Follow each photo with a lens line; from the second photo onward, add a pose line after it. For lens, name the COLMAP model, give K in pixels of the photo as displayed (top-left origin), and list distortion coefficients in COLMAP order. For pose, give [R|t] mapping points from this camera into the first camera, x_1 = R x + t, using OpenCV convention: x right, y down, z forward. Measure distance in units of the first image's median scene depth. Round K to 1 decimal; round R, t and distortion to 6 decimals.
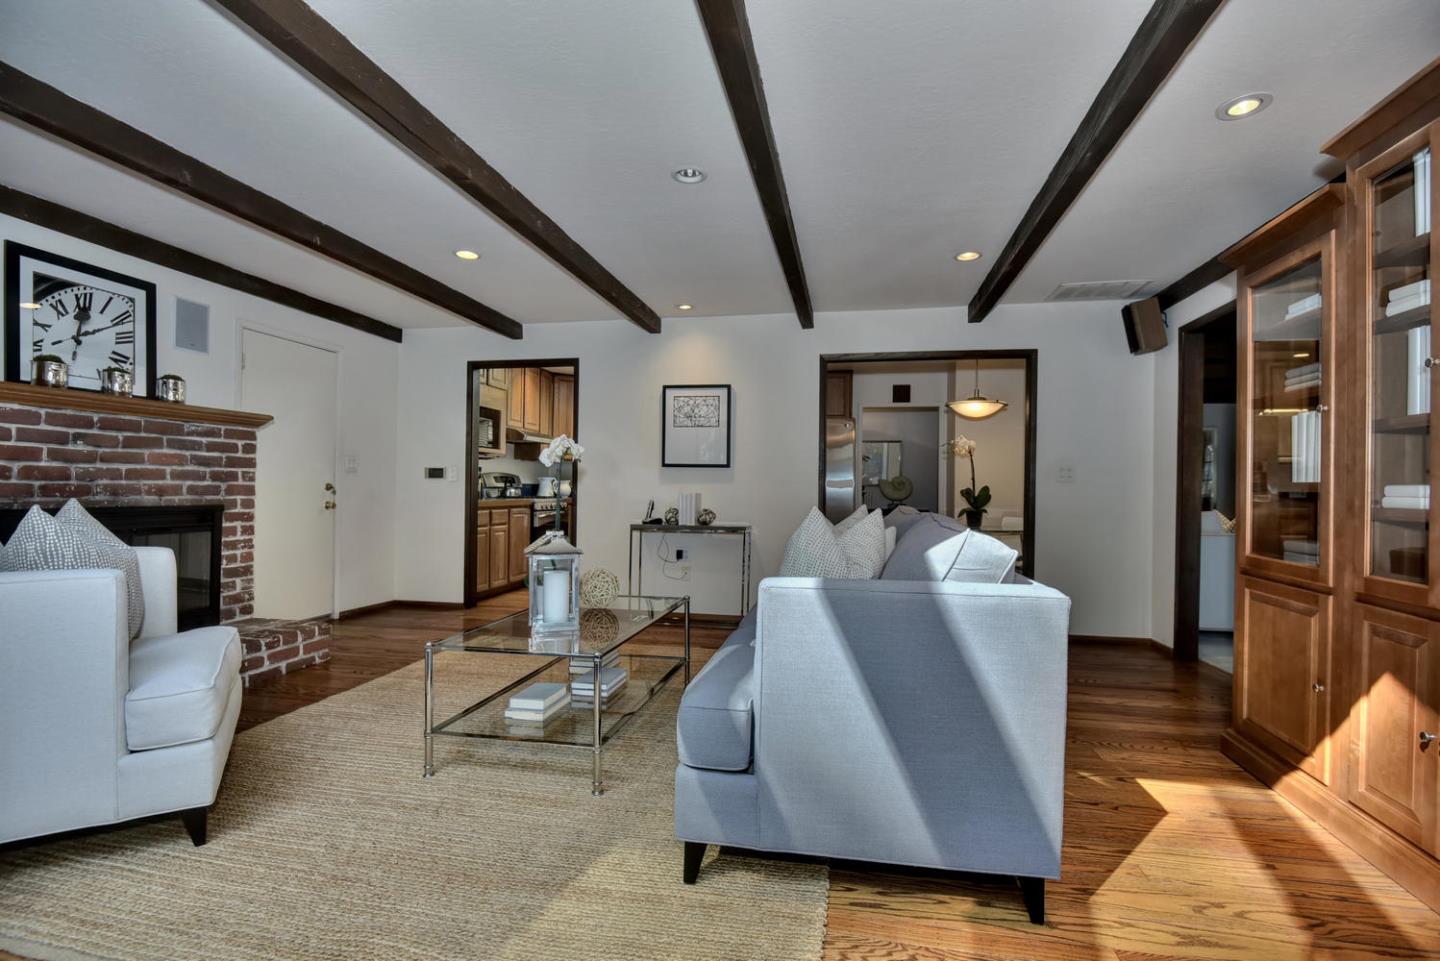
lens RADIAL K [[663.9, 0, 718.7], [0, 663.9, 487.5], [0, 0, 1]] dist [-0.004529, -0.000587]
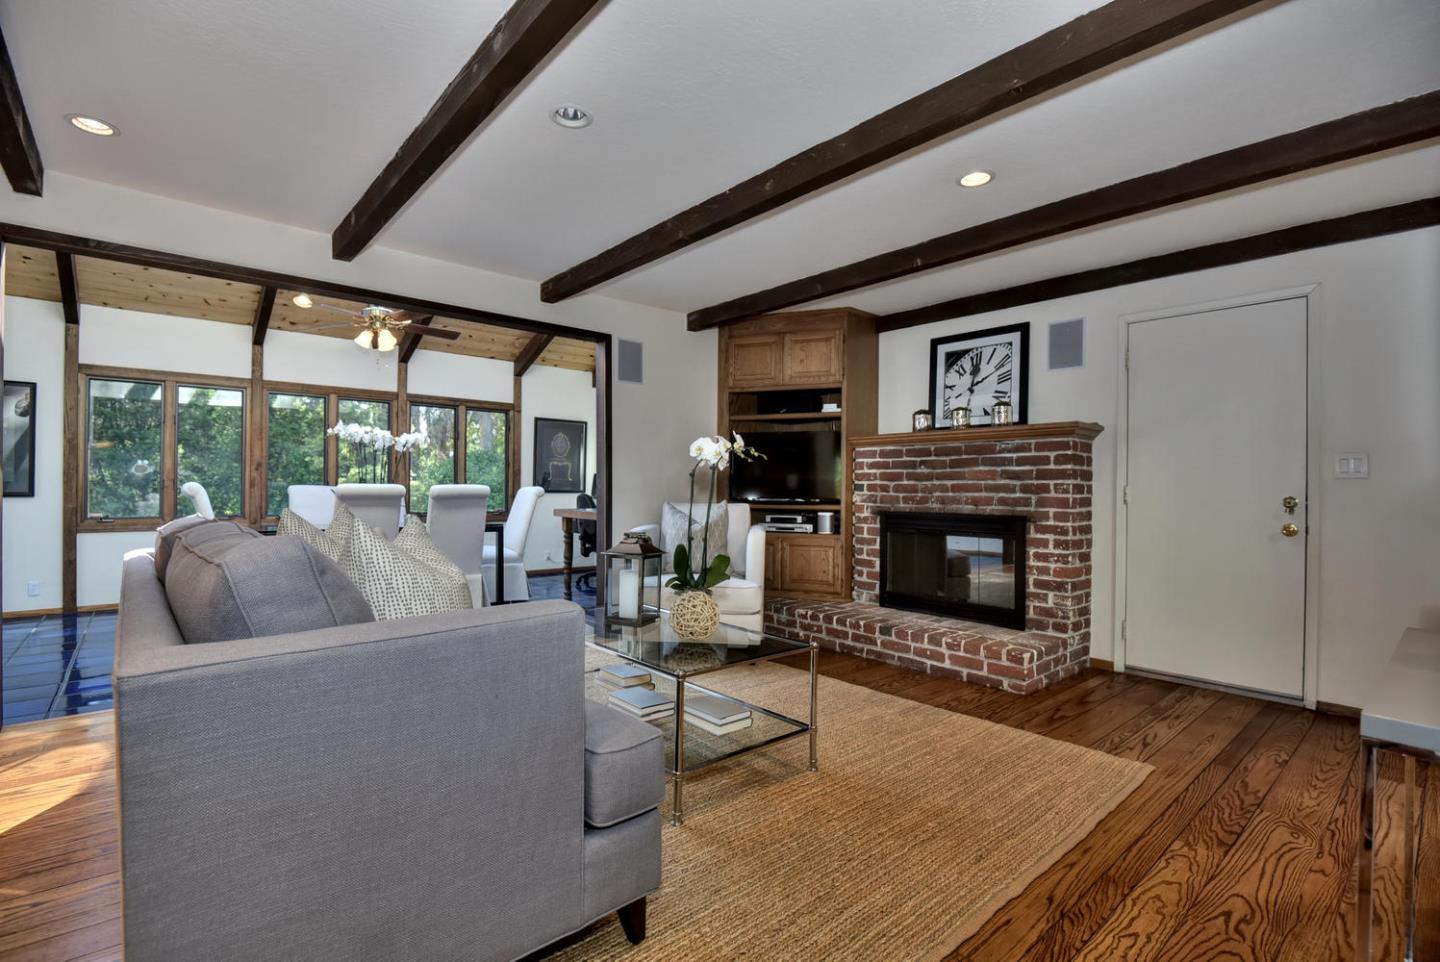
lens RADIAL K [[663.9, 0, 715.0], [0, 663.9, 485.5], [0, 0, 1]] dist [-0.004529, -0.000587]
pose [[-0.601037, -0.022512, -0.798904, 0.400868], [-0.016169, 0.999741, -0.016007, 0.002787], [0.799058, 0.003297, -0.601245, 1.310643]]
